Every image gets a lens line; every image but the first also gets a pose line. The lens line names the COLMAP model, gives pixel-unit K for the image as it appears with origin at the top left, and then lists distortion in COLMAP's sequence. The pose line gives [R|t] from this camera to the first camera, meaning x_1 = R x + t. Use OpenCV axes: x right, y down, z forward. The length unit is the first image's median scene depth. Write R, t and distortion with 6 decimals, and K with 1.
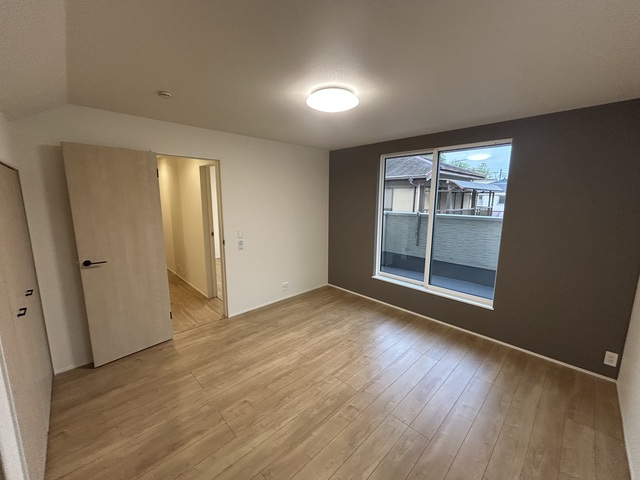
lens RADIAL K [[257.5, 0, 320.0], [0, 257.5, 240.0], [0, 0, 1]] dist [0.001570, 0.000162]
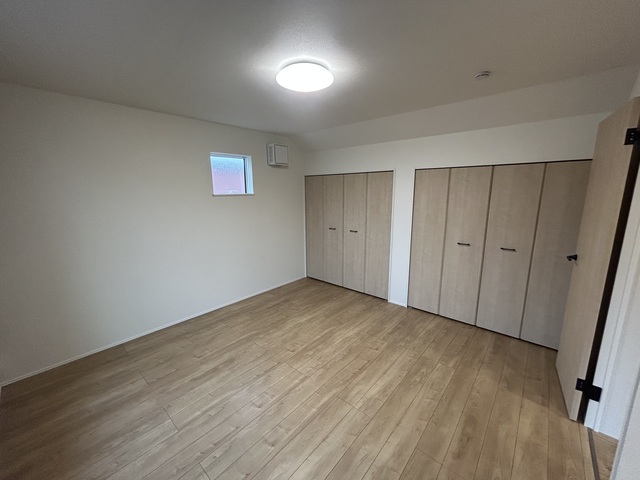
lens RADIAL K [[257.5, 0, 320.0], [0, 257.5, 240.0], [0, 0, 1]] dist [0.001570, 0.000162]
pose [[-0.996808, 0.017705, -0.077843, 0.064495], [-0.010700, 0.936668, 0.350054, -0.269883], [0.079111, 0.349770, -0.933489, 1.716767]]
